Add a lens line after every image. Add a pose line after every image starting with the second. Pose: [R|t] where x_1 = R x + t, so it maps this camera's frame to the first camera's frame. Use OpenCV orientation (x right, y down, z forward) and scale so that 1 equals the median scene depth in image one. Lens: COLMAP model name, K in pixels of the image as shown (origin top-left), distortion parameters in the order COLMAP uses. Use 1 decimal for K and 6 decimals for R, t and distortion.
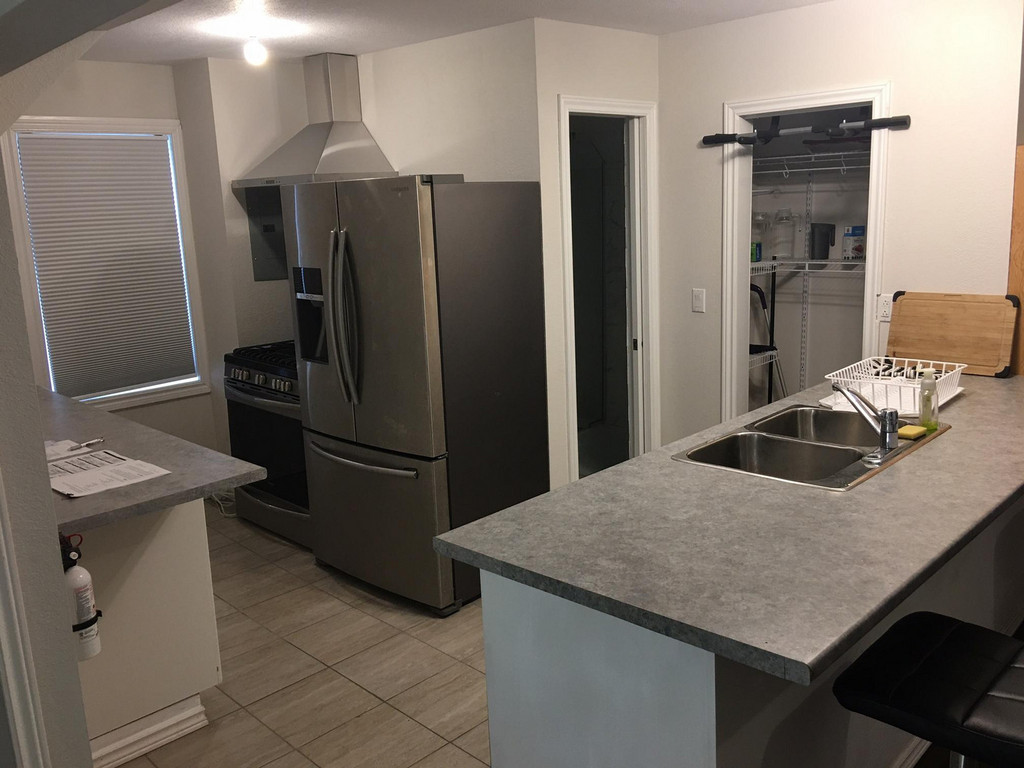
lens RADIAL K [[862.9, 0, 510.1], [0, 862.9, 385.5], [0, 0, 1]] dist [0.052338, -0.078396]
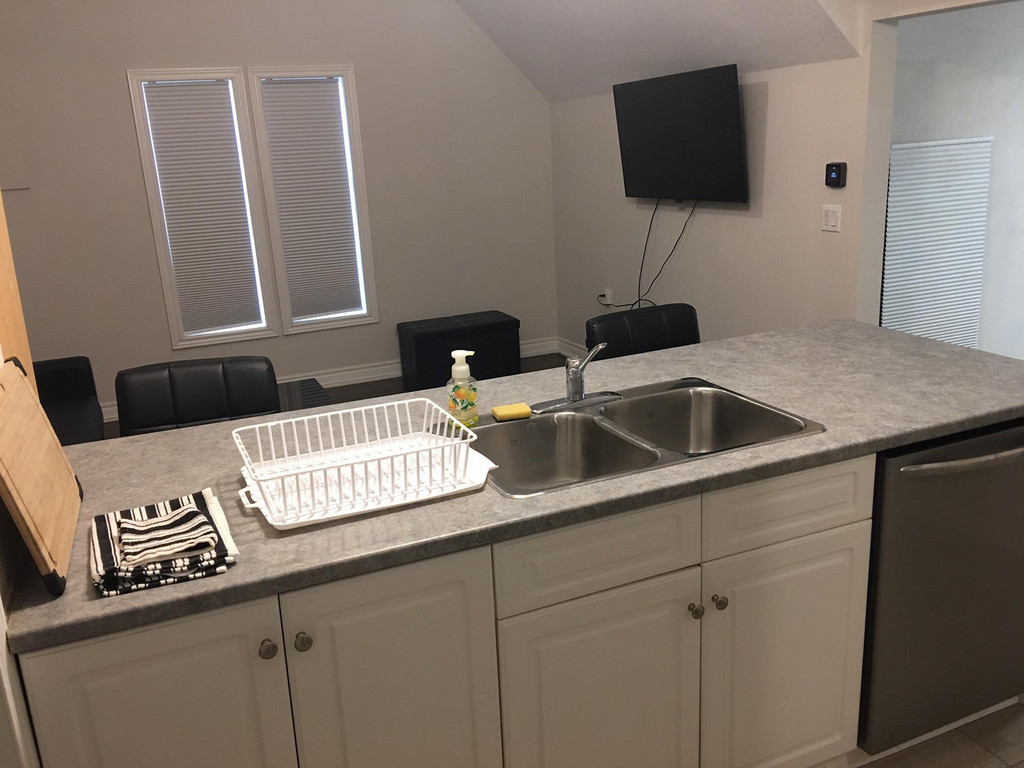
lens RADIAL K [[862.9, 0, 510.1], [0, 862.9, 385.5], [0, 0, 1]] dist [0.052338, -0.078396]
pose [[-0.922458, -0.006600, 0.386041, 0.171854], [0.173154, 0.886595, 0.428915, -0.378374], [-0.345093, 0.462500, -0.816703, 1.966036]]
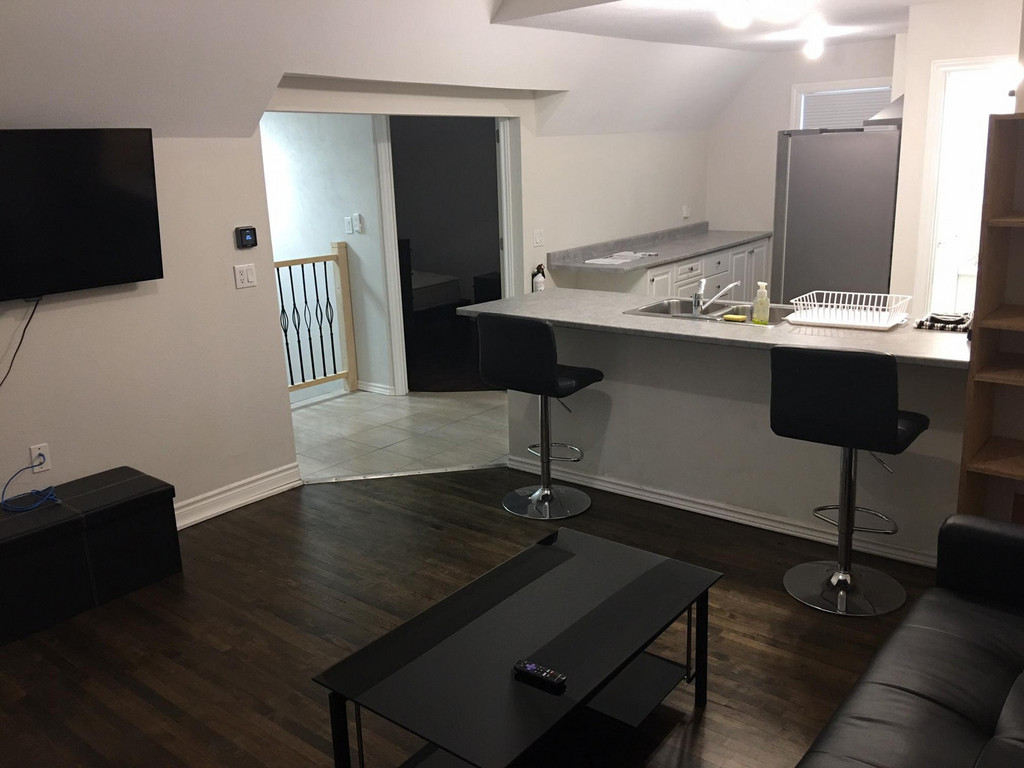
lens RADIAL K [[862.9, 0, 510.1], [0, 862.9, 385.5], [0, 0, 1]] dist [0.052338, -0.078396]
pose [[0.111746, 0.296087, -0.948602, 2.324301], [-0.176864, 0.945266, 0.274211, -0.228238], [0.977871, 0.137132, 0.157997, 0.444682]]
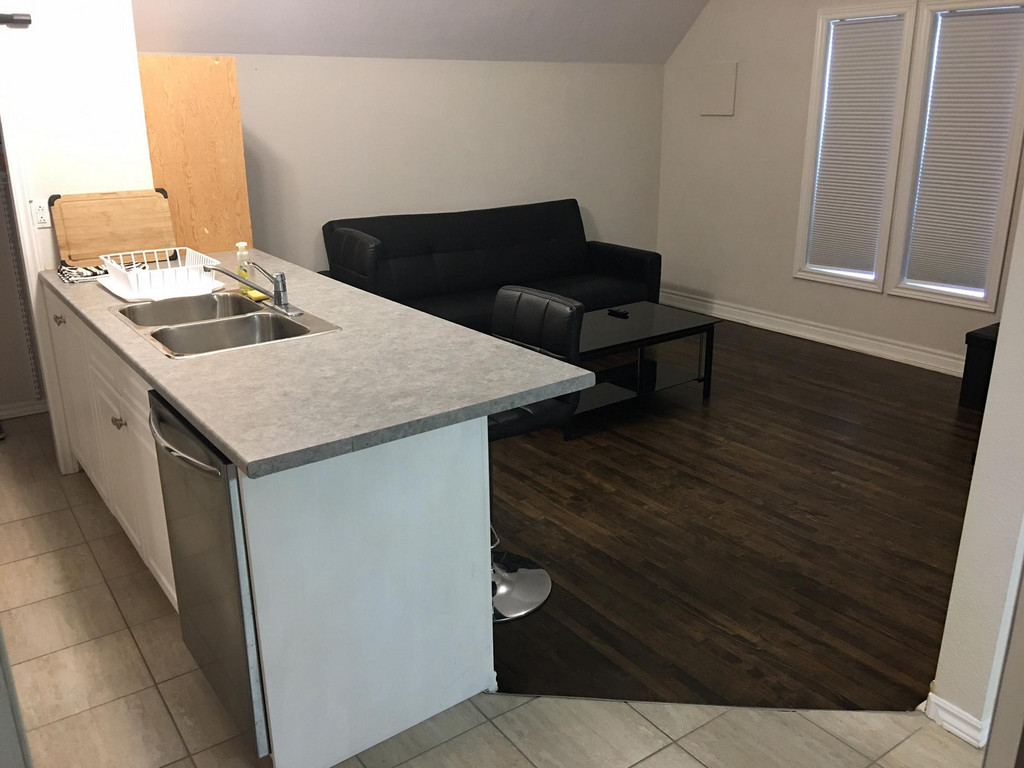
lens RADIAL K [[862.9, 0, 510.1], [0, 862.9, 385.5], [0, 0, 1]] dist [0.052338, -0.078396]
pose [[0.162618, -0.268112, 0.949564, -0.778870], [0.203713, 0.950762, 0.233564, -0.043341], [-0.965431, 0.155457, 0.209229, 0.512037]]
